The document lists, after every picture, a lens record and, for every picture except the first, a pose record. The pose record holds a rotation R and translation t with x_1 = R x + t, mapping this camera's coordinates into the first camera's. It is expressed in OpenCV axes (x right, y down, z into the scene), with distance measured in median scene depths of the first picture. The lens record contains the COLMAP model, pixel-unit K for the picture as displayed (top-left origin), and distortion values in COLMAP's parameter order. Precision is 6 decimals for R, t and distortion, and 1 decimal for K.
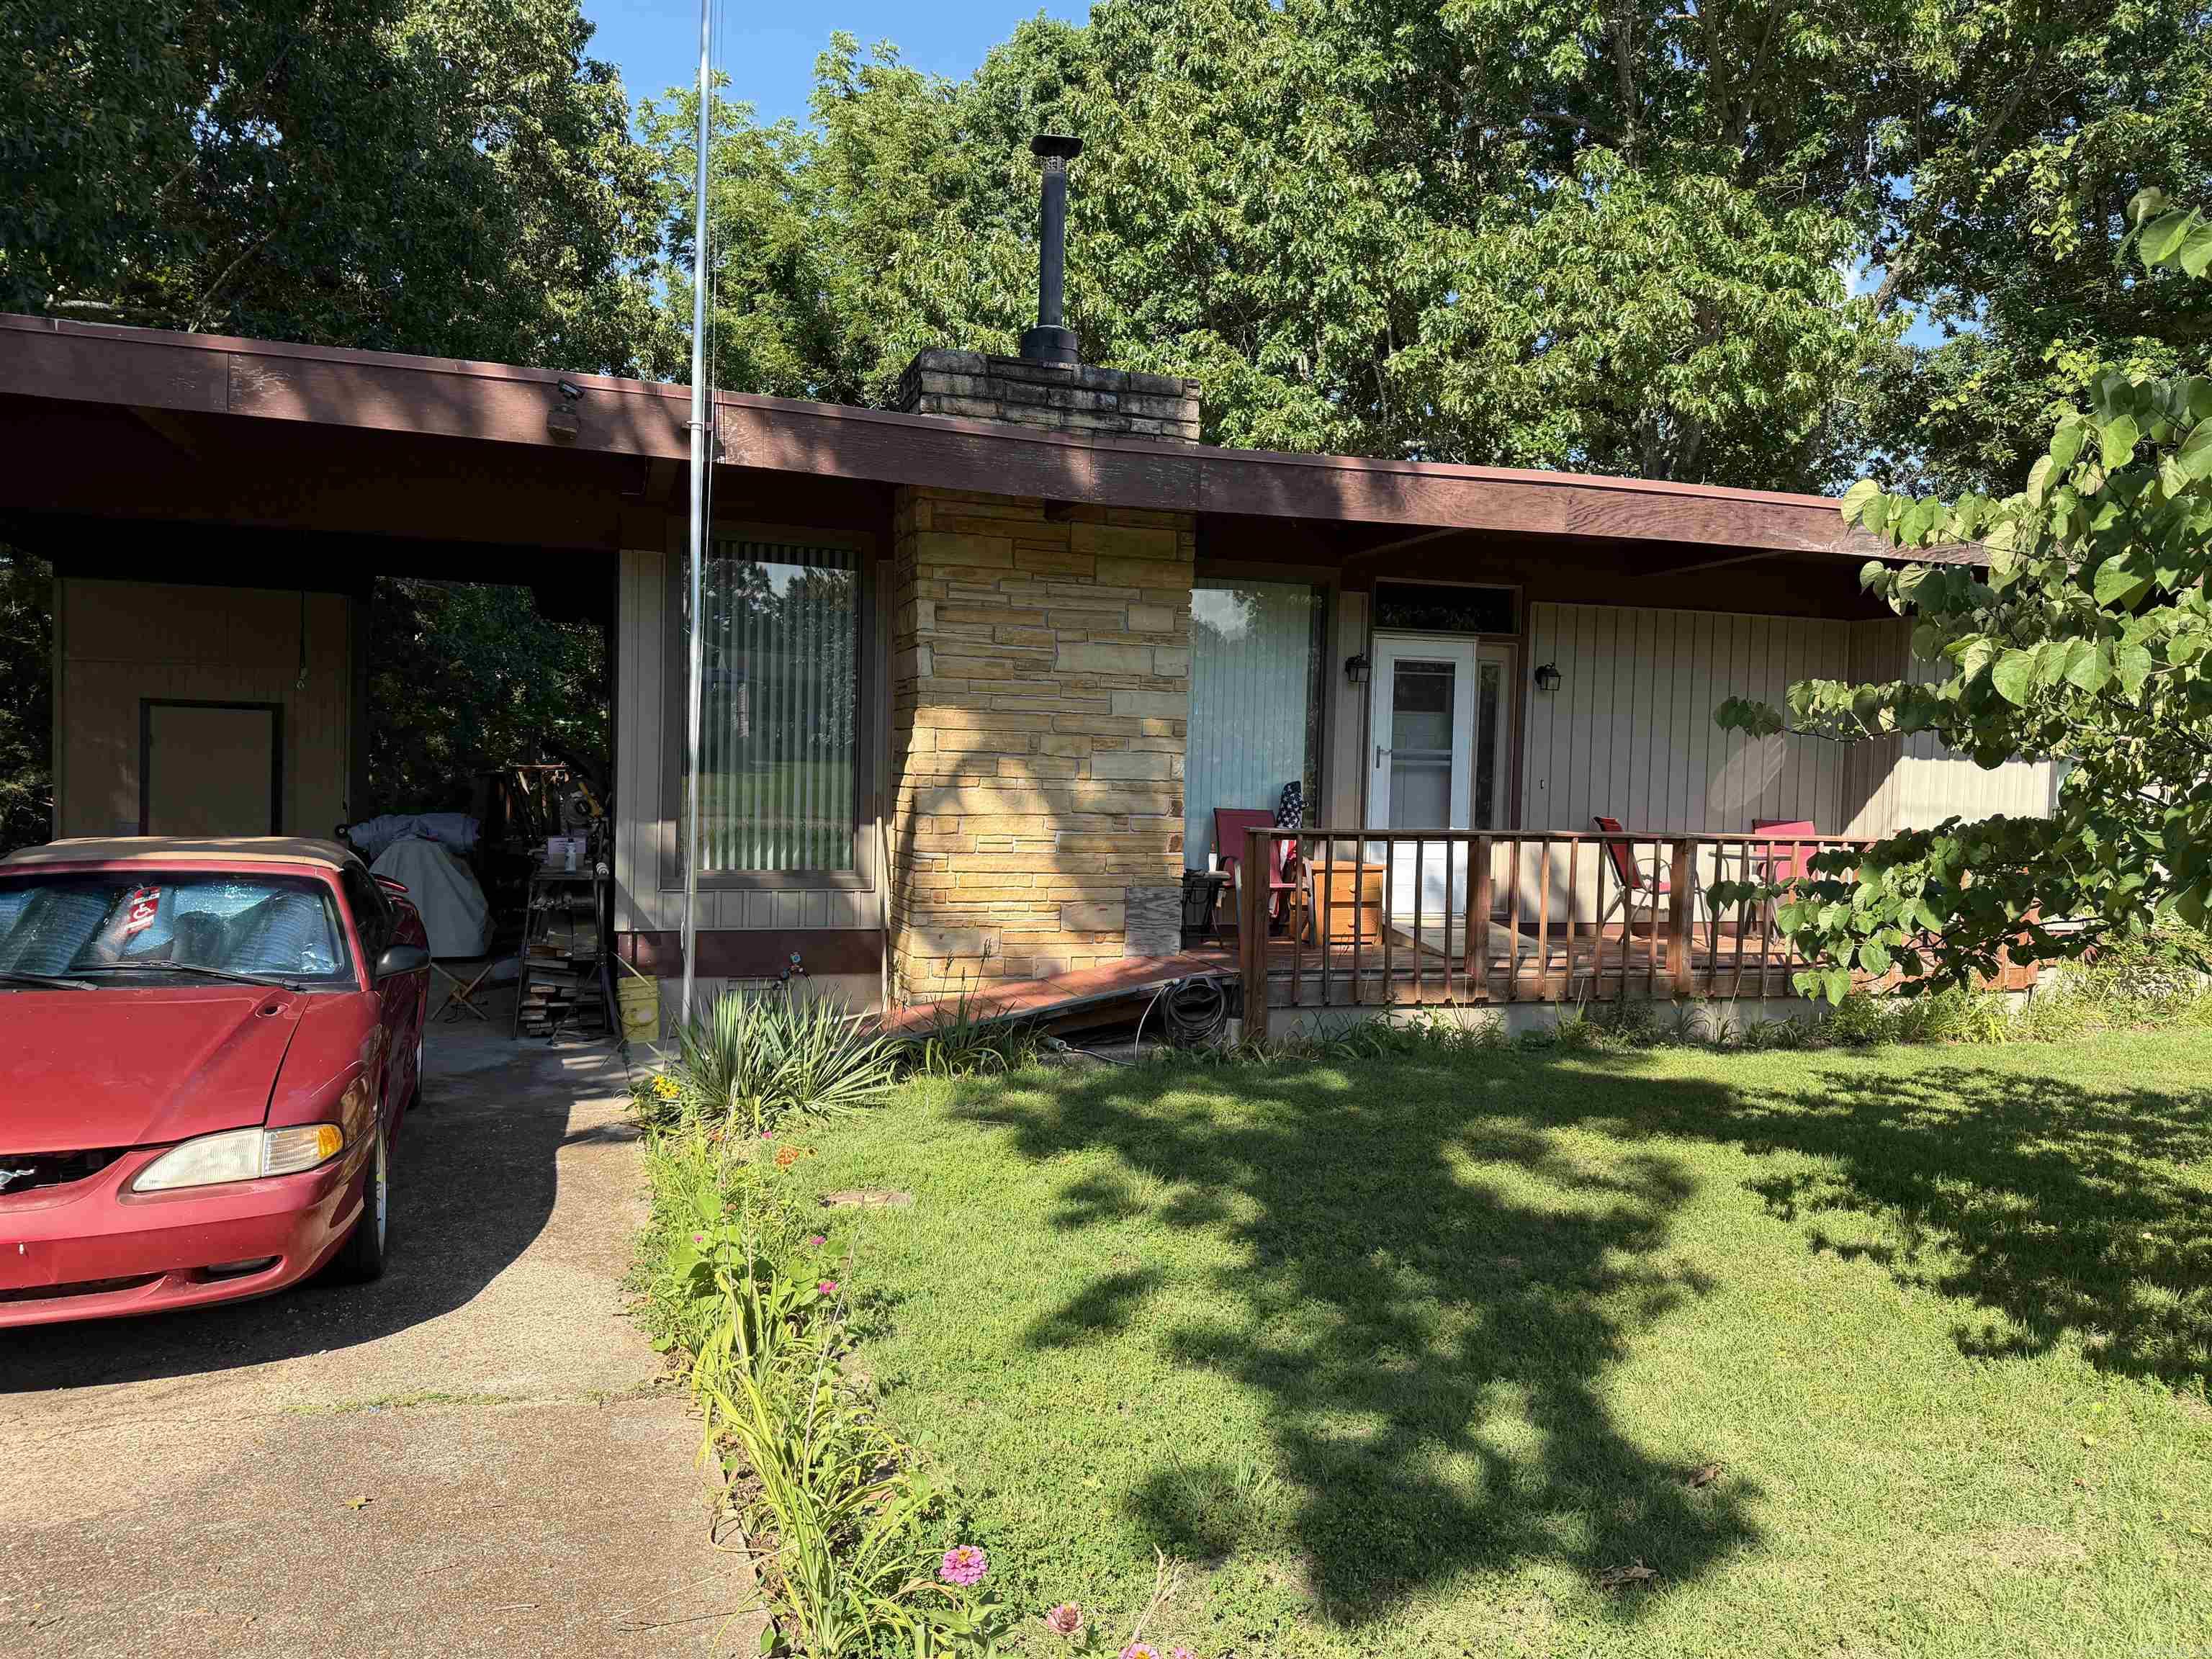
lens RADIAL K [[1607.1, 0, 1106.0], [0, 1607.1, 829.5], [0, 0, 1]] dist [-0.007118, 0.002476]
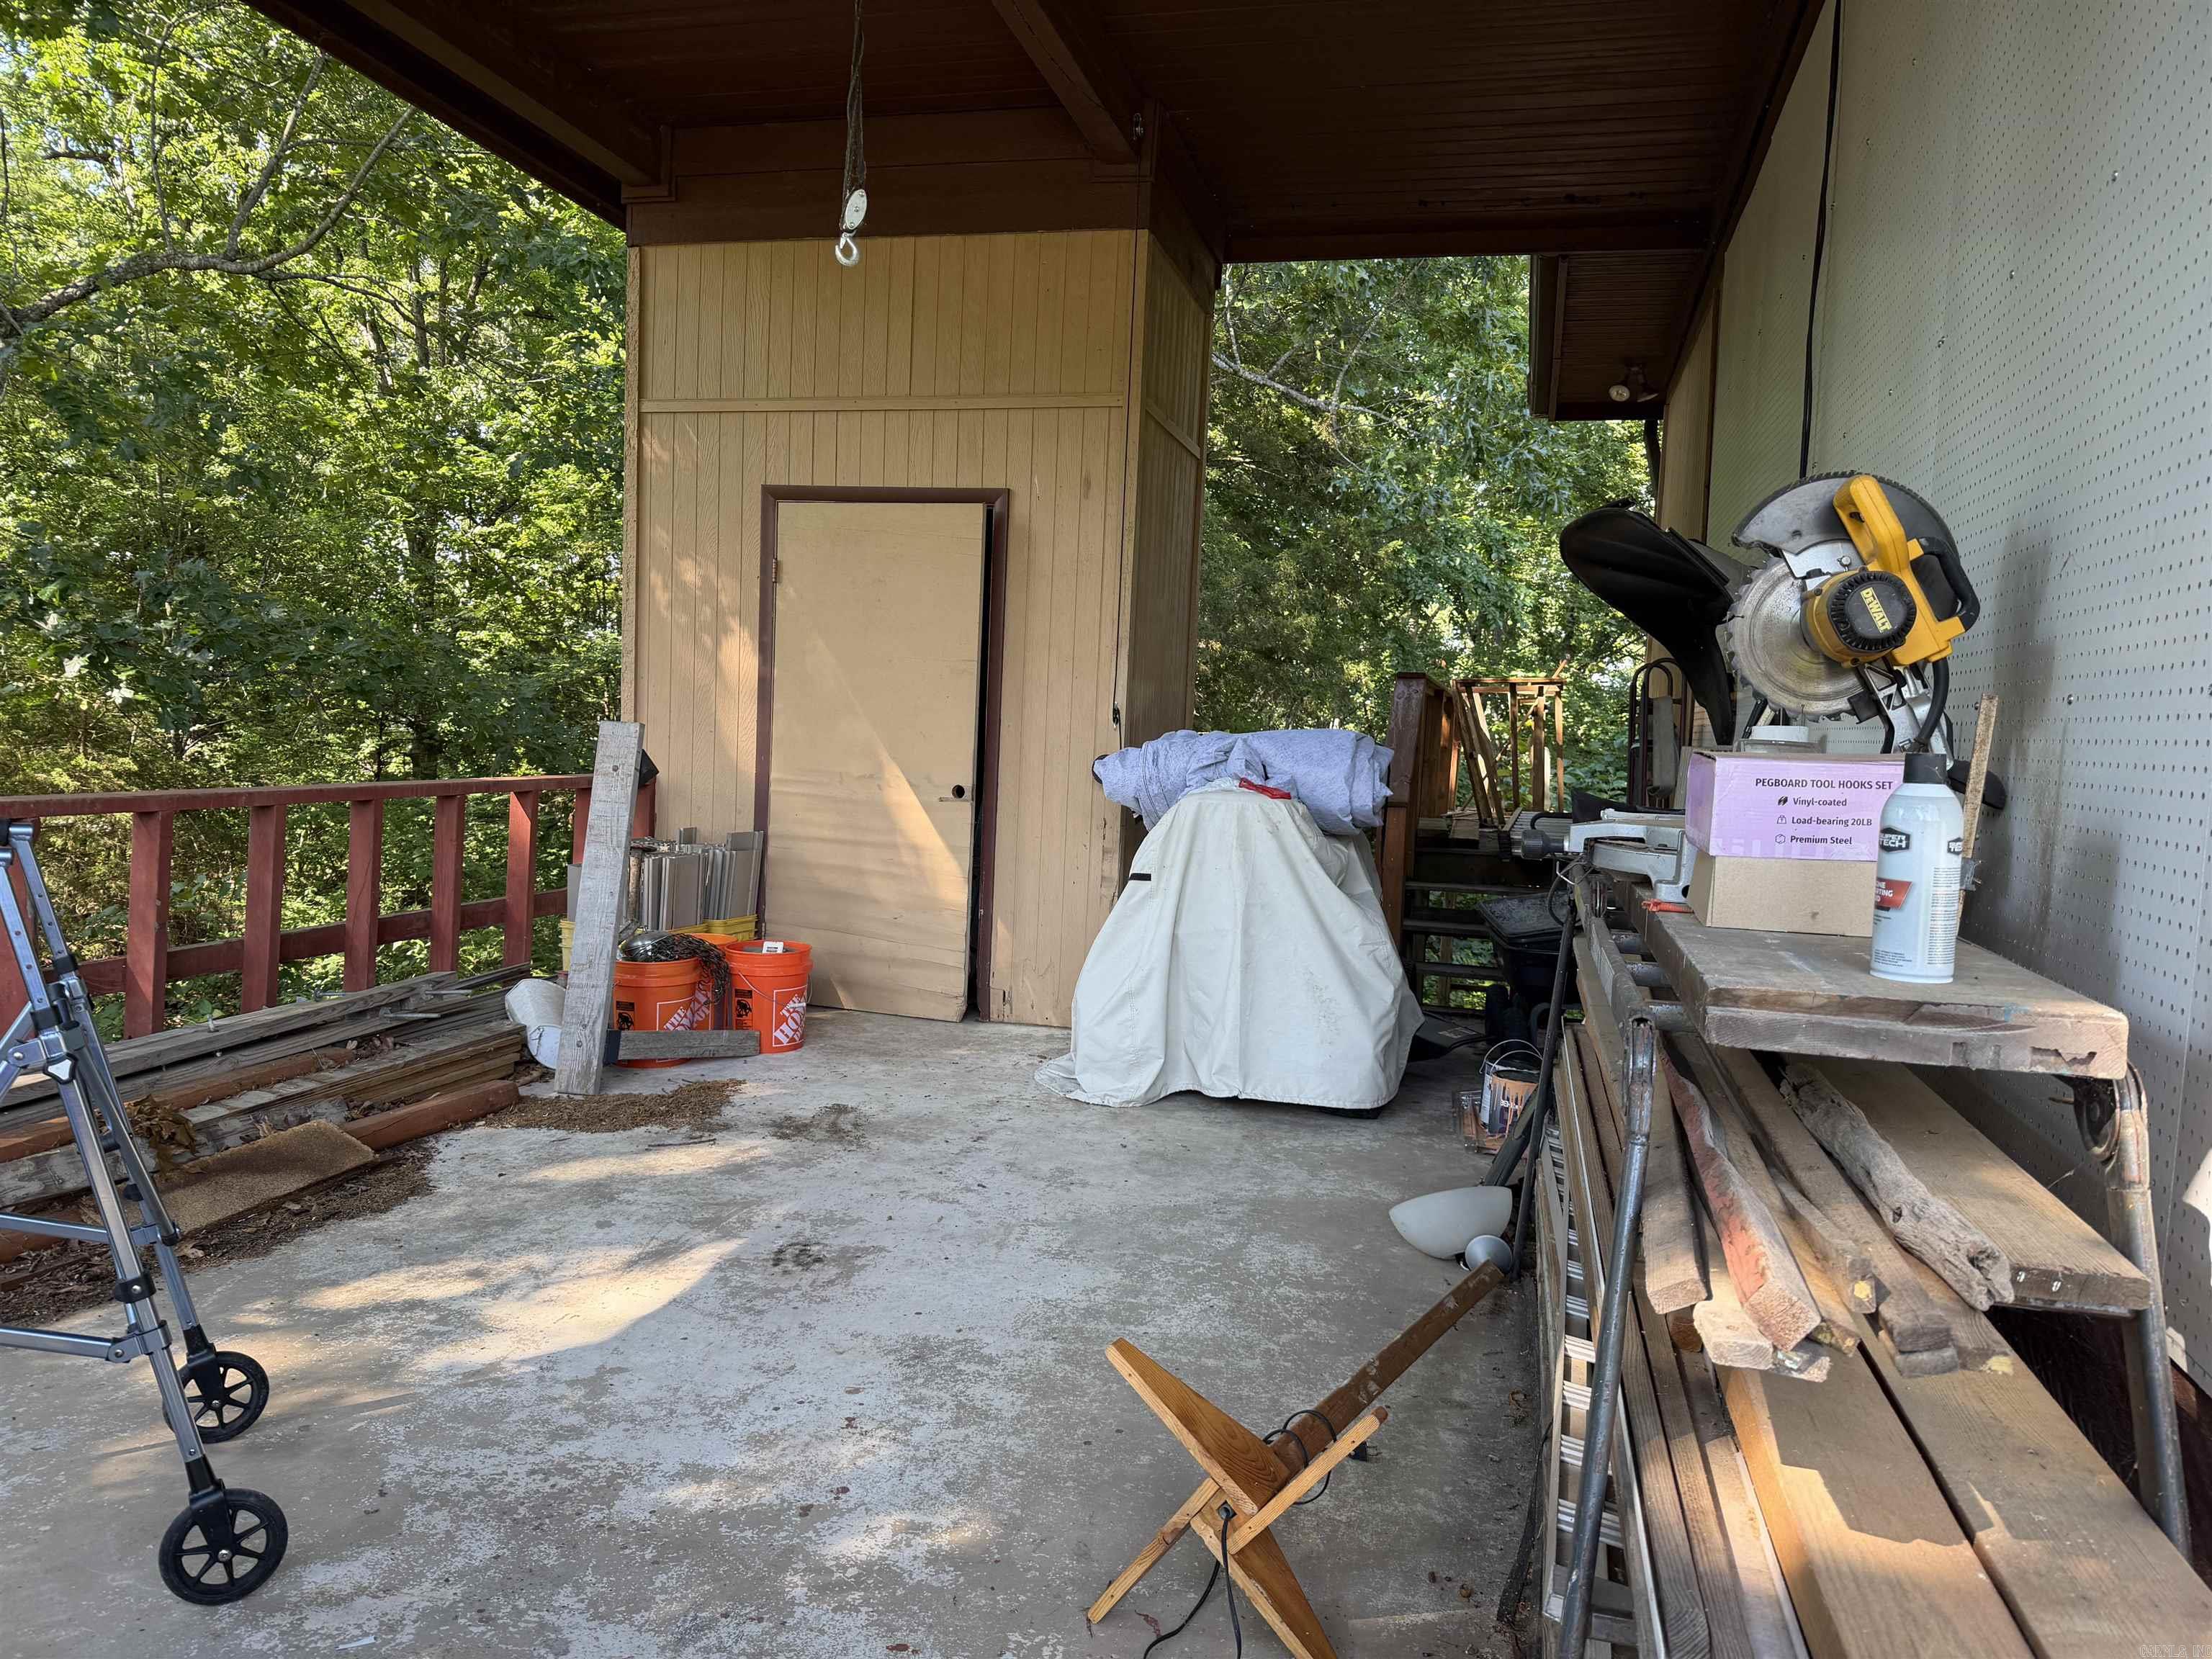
lens RADIAL K [[1607.1, 0, 1106.0], [0, 1607.1, 829.5], [0, 0, 1]] dist [-0.007118, 0.002476]
pose [[0.843055, 0.052348, -0.535274, -0.180260], [-0.049215, 0.998585, 0.020146, 0.006958], [0.535571, 0.009359, 0.844438, 0.478249]]
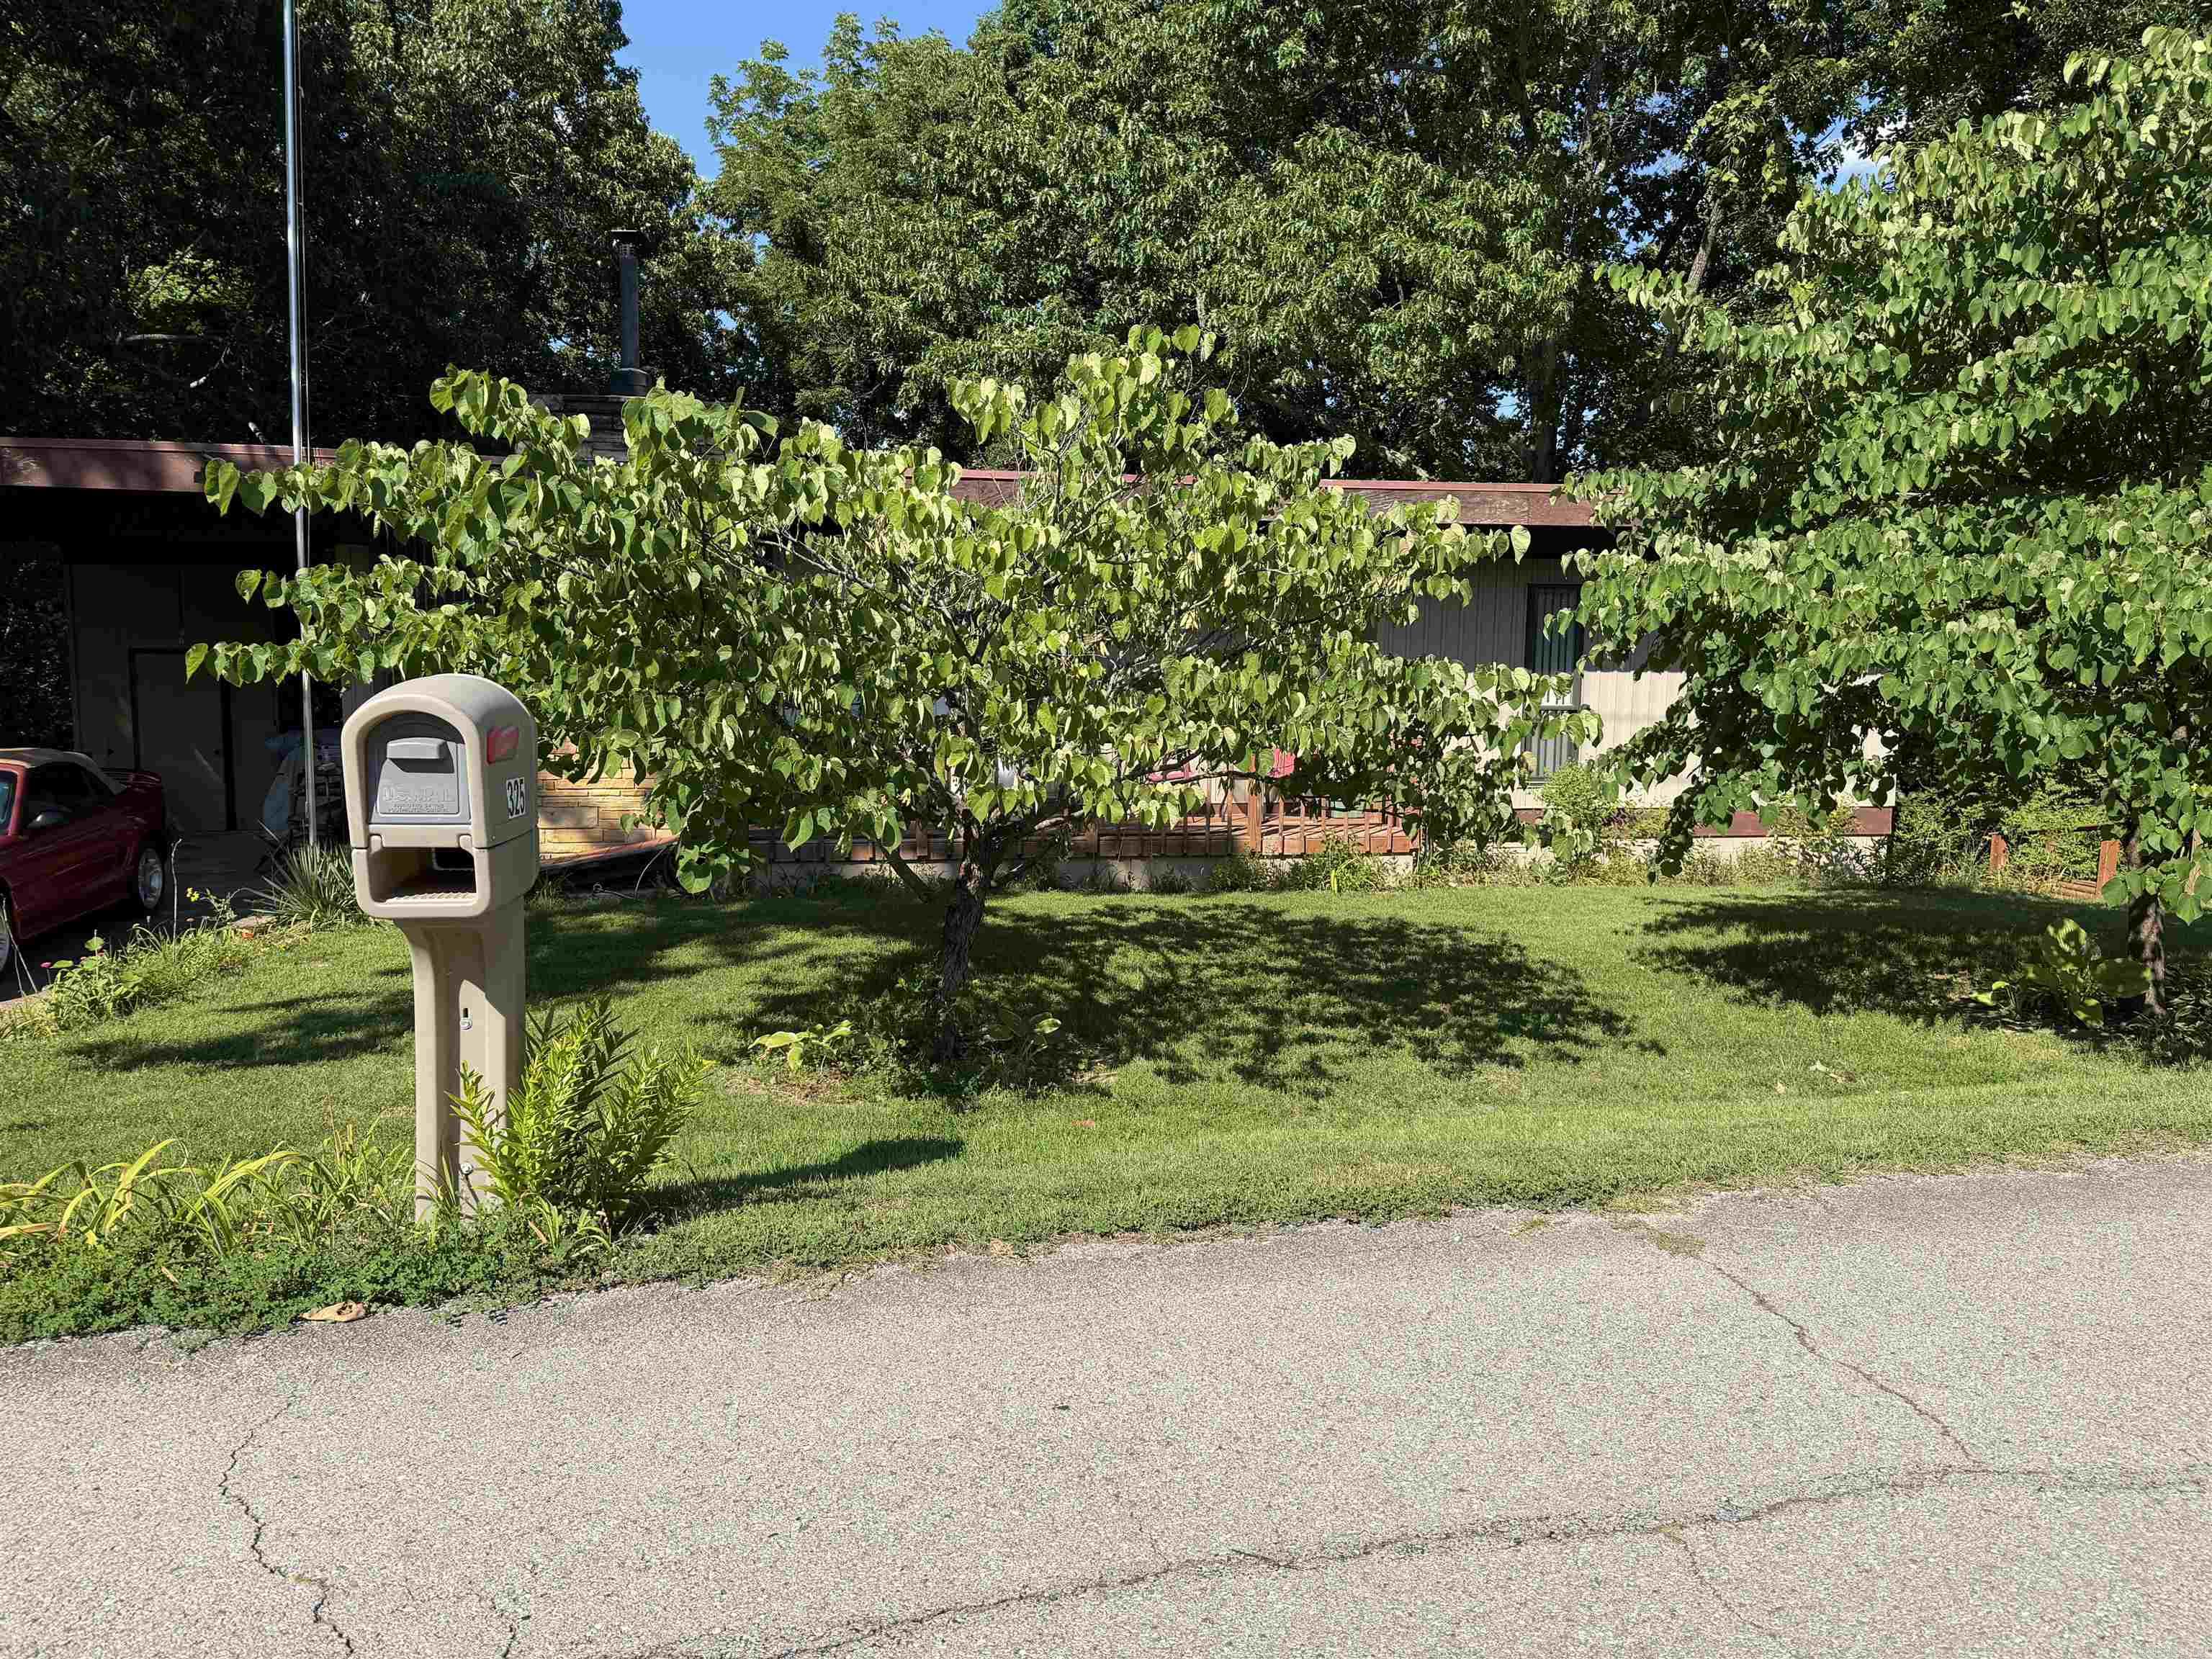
lens RADIAL K [[1607.1, 0, 1106.0], [0, 1607.1, 829.5], [0, 0, 1]] dist [-0.007118, 0.002476]
pose [[0.986519, -0.000252, -0.163646, 0.344554], [0.010691, 0.997962, 0.062911, -0.002639], [0.163297, -0.063812, 0.984511, -0.178435]]
